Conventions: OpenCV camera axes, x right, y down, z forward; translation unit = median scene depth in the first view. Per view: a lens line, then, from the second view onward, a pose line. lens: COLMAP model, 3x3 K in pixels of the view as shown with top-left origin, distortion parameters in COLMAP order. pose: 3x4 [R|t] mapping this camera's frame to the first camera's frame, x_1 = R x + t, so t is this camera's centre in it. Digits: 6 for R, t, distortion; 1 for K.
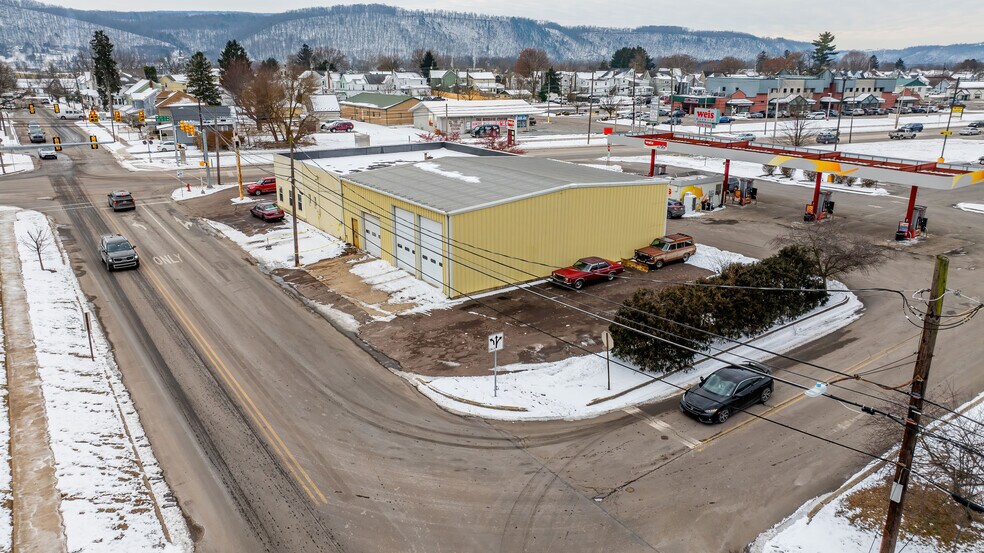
lens RADIAL K [[691.1, 0, 491.5], [0, 691.1, 274.2], [0, 0, 1]] dist [-0.020393, 0.001342]
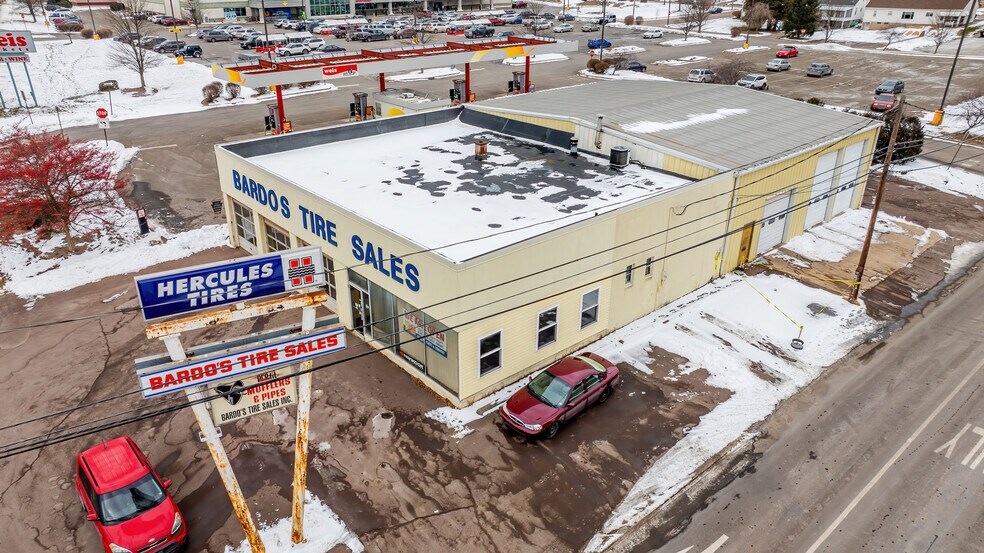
lens RADIAL K [[691.1, 0, 491.5], [0, 691.1, 274.2], [0, 0, 1]] dist [-0.020393, 0.001342]
pose [[-0.113967, -0.420949, 0.899896, -0.804269], [0.286948, 0.853246, 0.435468, -0.405697], [-0.951143, 0.307852, 0.023548, 1.295597]]
